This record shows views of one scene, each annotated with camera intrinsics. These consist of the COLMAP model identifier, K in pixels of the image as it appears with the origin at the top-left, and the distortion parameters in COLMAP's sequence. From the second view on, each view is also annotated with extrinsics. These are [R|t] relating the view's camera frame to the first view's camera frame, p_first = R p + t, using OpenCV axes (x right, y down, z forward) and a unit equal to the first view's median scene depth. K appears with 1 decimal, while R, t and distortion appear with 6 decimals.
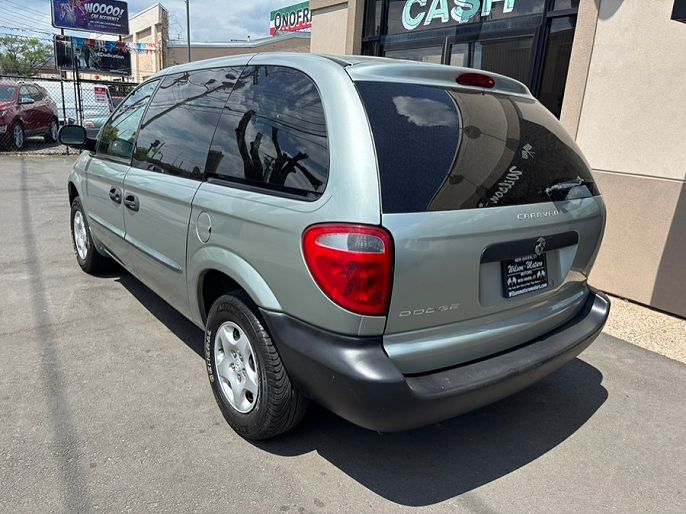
lens RADIAL K [[521.8, 0, 330.6], [0, 521.8, 256.1], [0, 0, 1]] dist [0.024986, -0.020520]
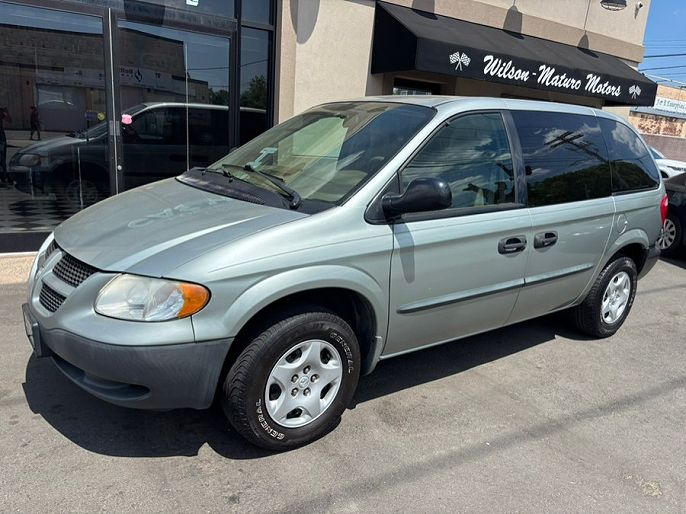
lens RADIAL K [[521.8, 0, 346.6], [0, 521.8, 263.2], [0, 0, 1]] dist [0.024986, -0.020520]
pose [[0.013014, -0.303455, 0.952757, -0.925142], [0.195205, 0.935275, 0.295220, -0.295337], [-0.980676, 0.182141, 0.071408, 0.887111]]
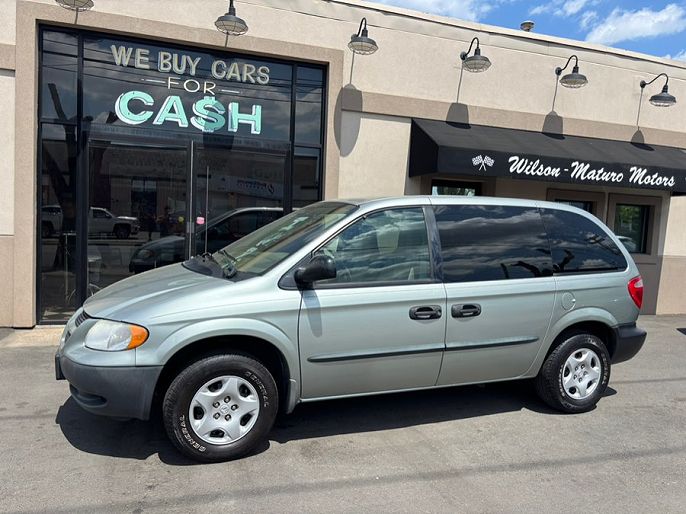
lens RADIAL K [[521.8, 0, 346.1], [0, 521.8, 258.0], [0, 0, 1]] dist [0.024986, -0.020520]
pose [[0.253578, -0.116402, 0.960286, -1.060076], [0.224652, 0.972677, 0.058582, -0.235817], [-0.940867, 0.200875, 0.272799, 0.612498]]
